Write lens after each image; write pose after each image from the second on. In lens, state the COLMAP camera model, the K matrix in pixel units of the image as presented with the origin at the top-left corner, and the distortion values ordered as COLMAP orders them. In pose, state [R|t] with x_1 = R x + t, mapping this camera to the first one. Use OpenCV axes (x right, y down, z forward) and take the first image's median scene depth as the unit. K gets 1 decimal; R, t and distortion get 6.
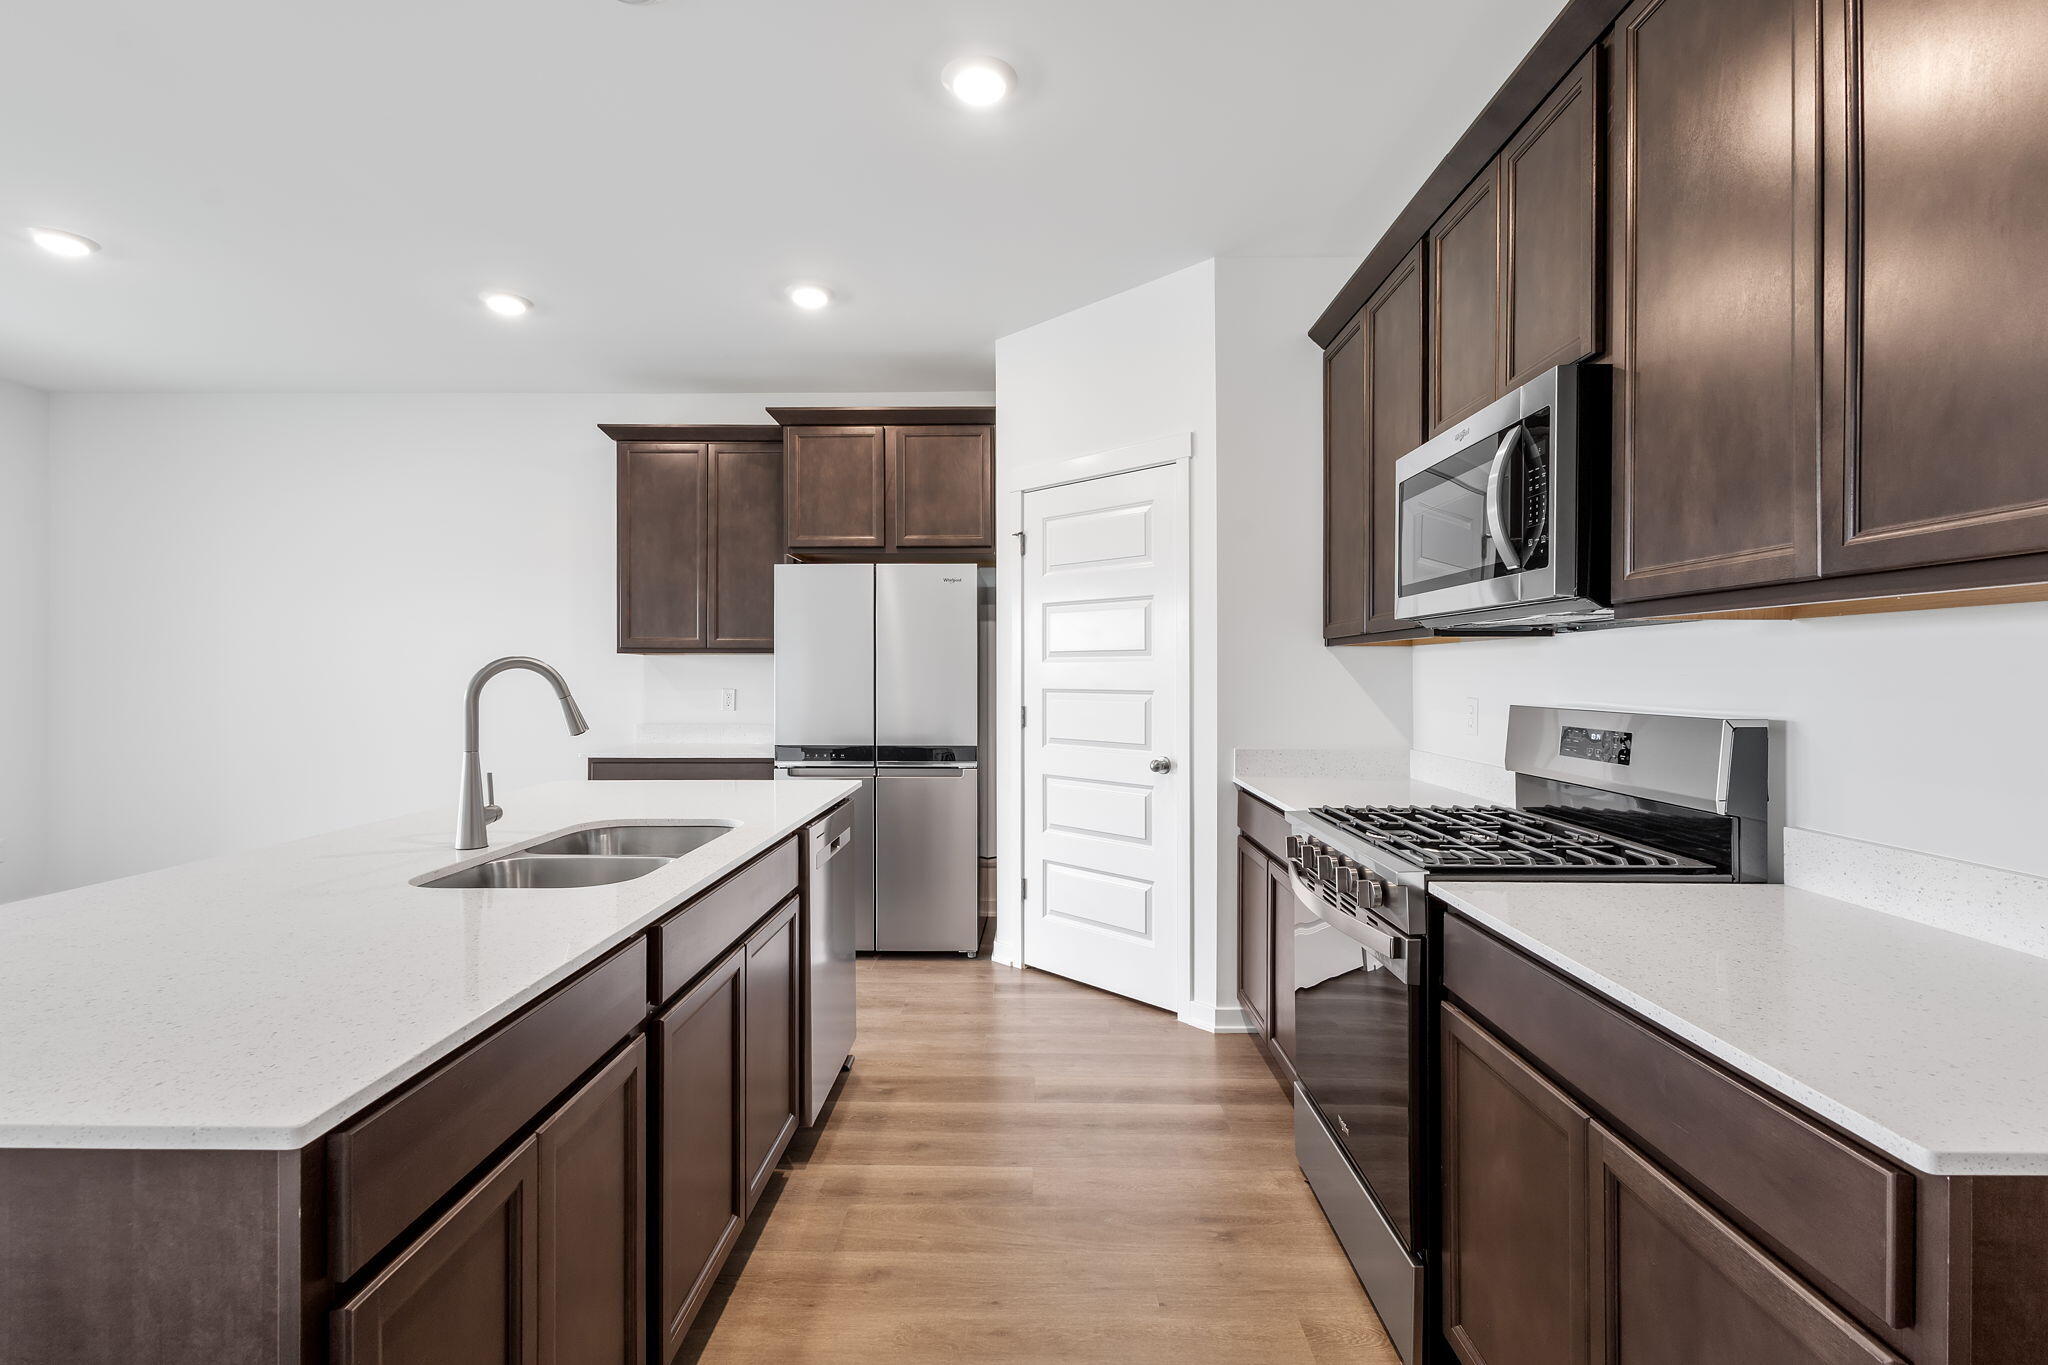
lens RADIAL K [[940.3, 0, 1021.5], [0, 940.3, 675.6], [0, 0, 1]] dist [0.010064, -0.004051]
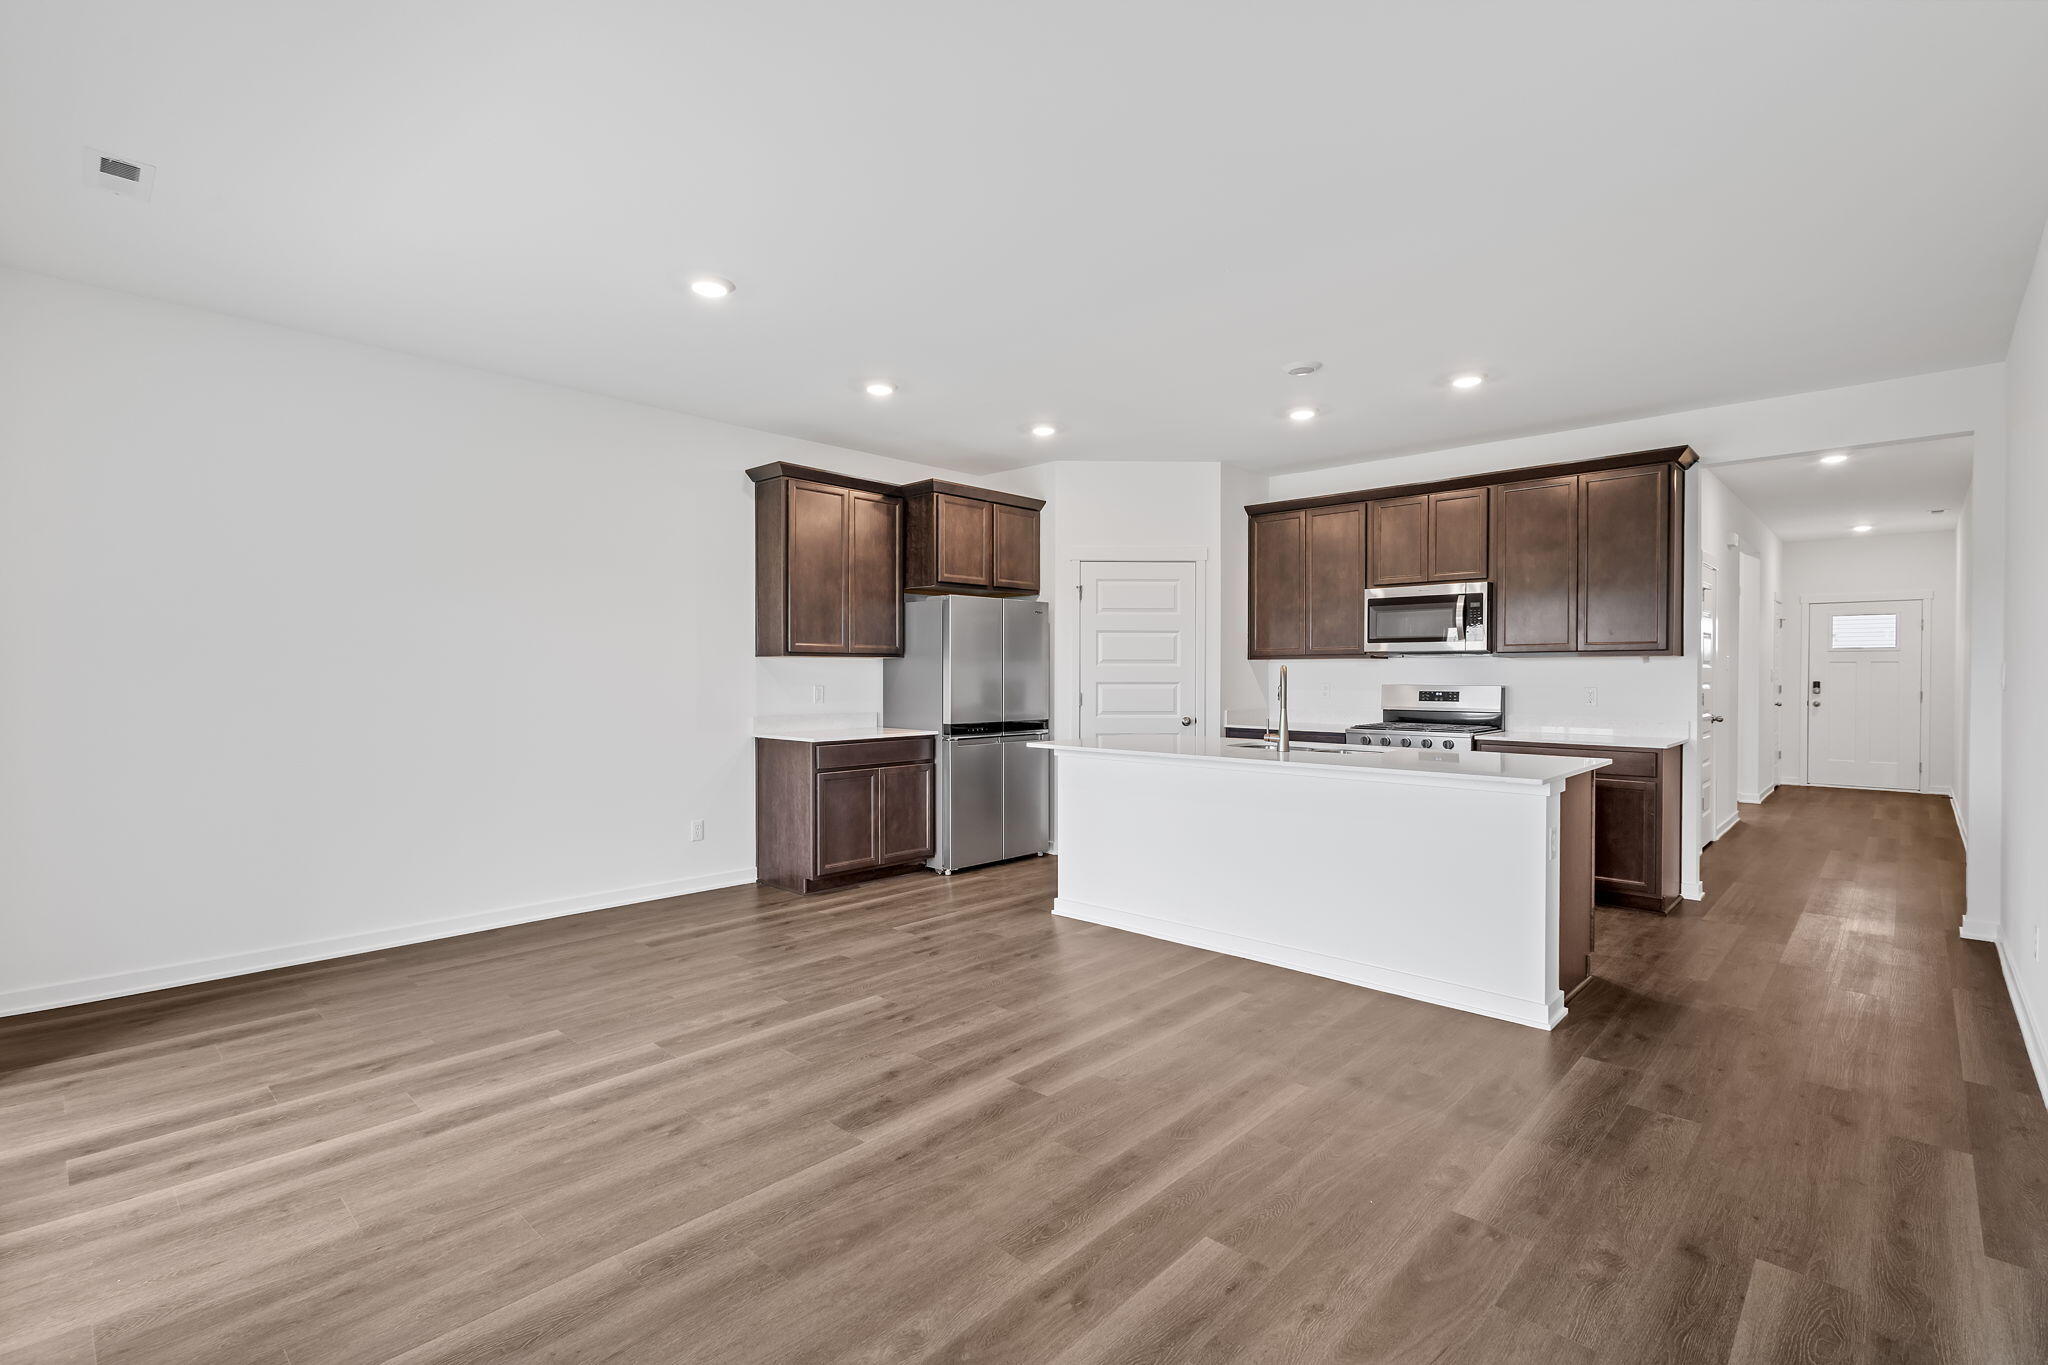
lens RADIAL K [[932.2, 0, 1024.0], [0, 932.2, 682.5], [0, 0, 1]] dist [0.001649, -0.000157]
pose [[0.672743, -0.008036, 0.739833, -1.570065], [0.002472, 0.999960, 0.008614, 0.000390], [-0.739872, -0.003966, 0.672736, -0.013786]]
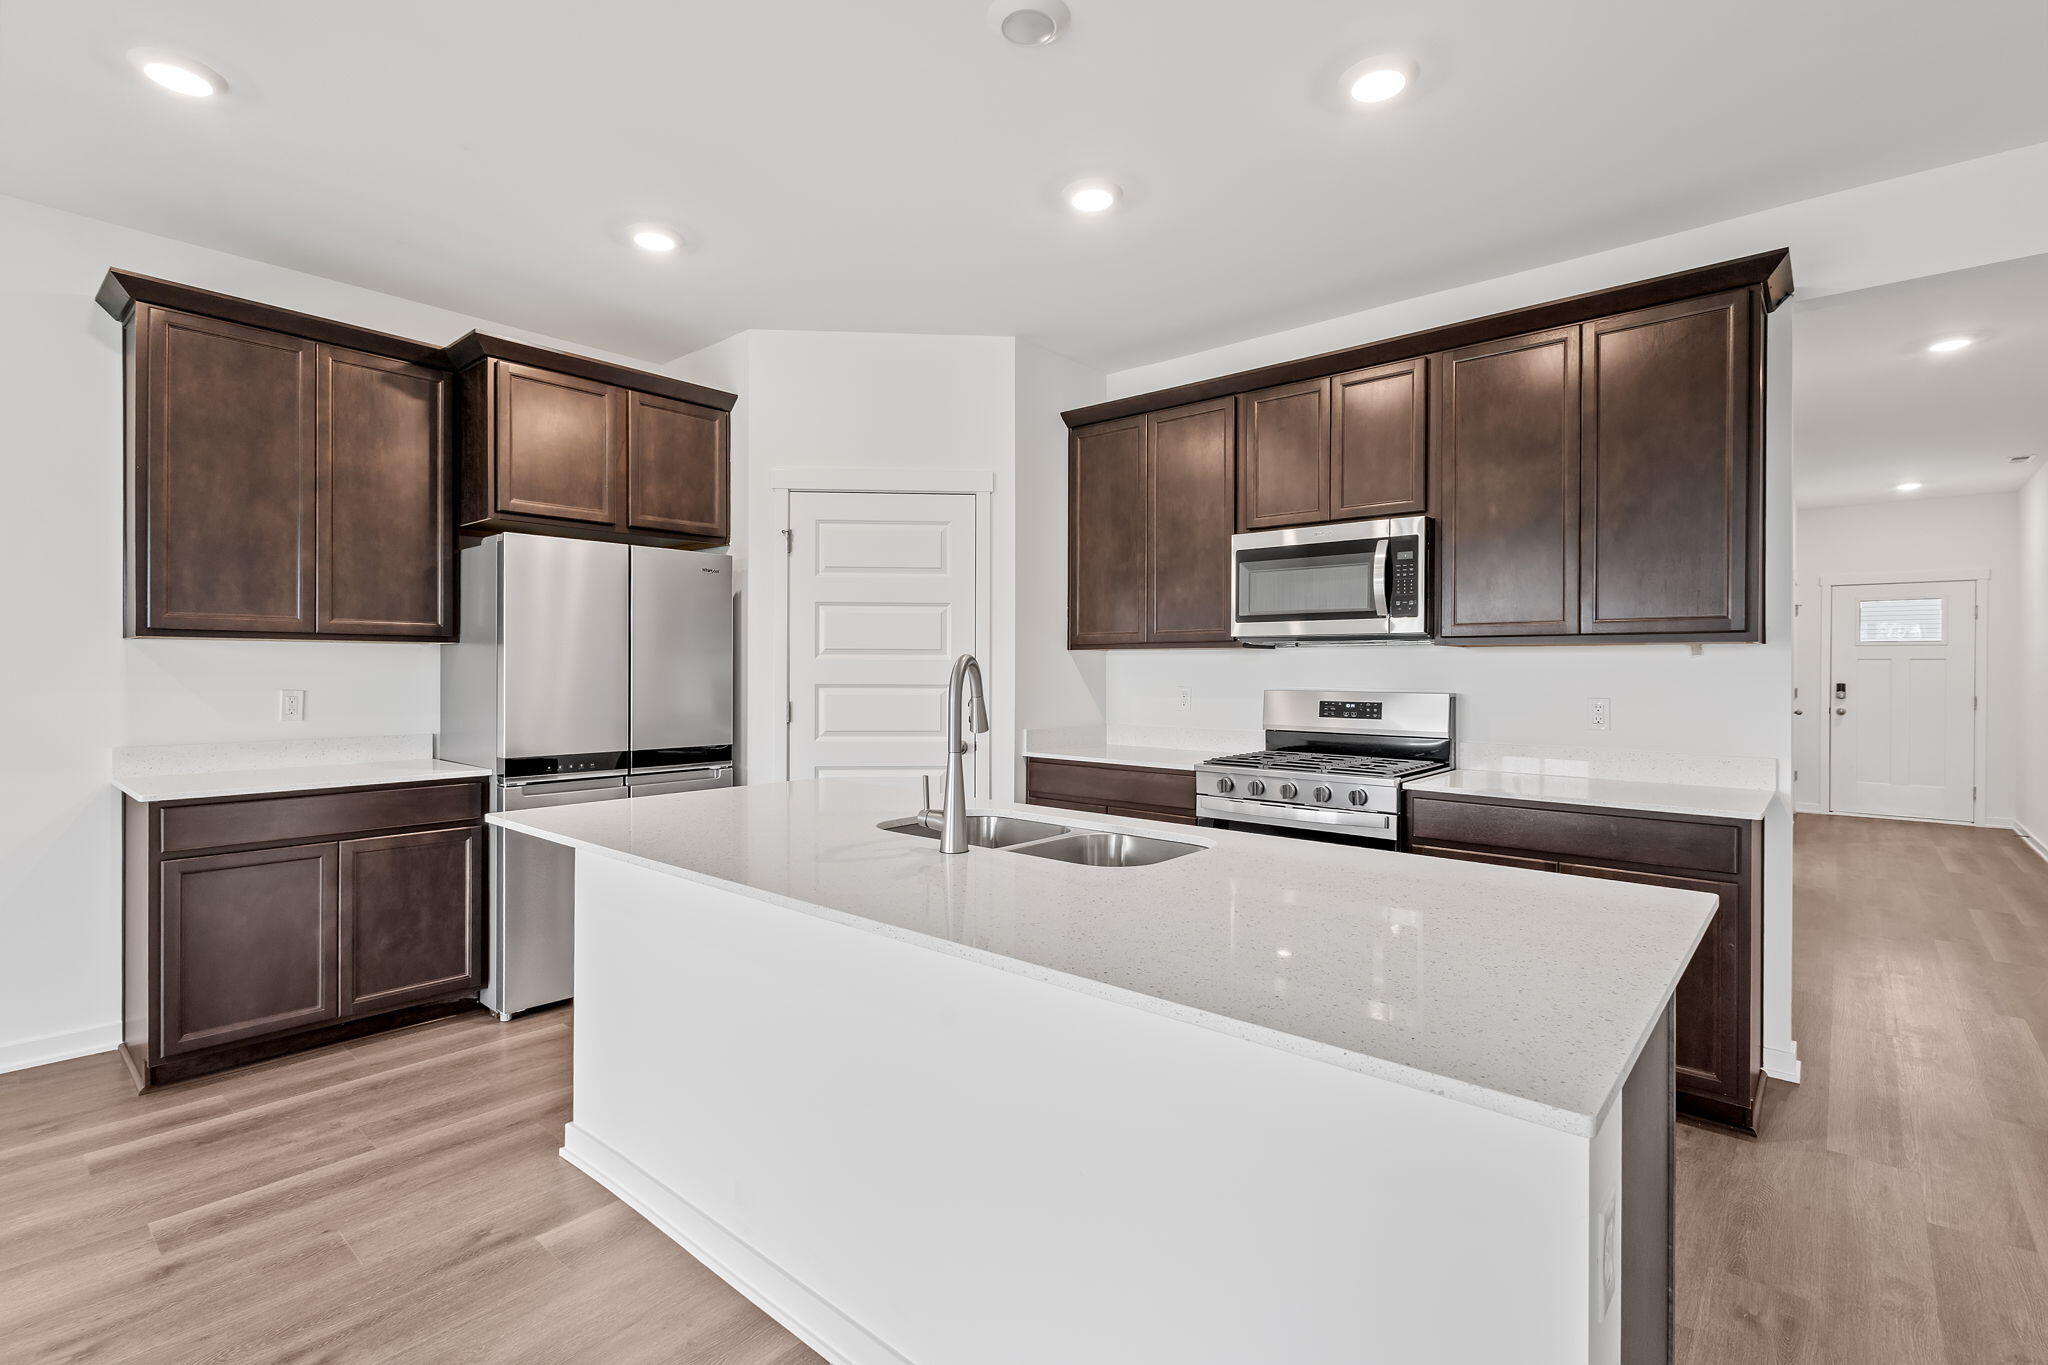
lens RADIAL K [[930.8, 0, 1025.8], [0, 930.8, 668.5], [0, 0, 1]] dist [0.001113, 0.000290]
pose [[0.641628, 0.002309, 0.767012, -0.755873], [-0.001152, 0.999997, -0.002047, -0.001870], [-0.767015, 0.000430, 0.641629, 0.201240]]
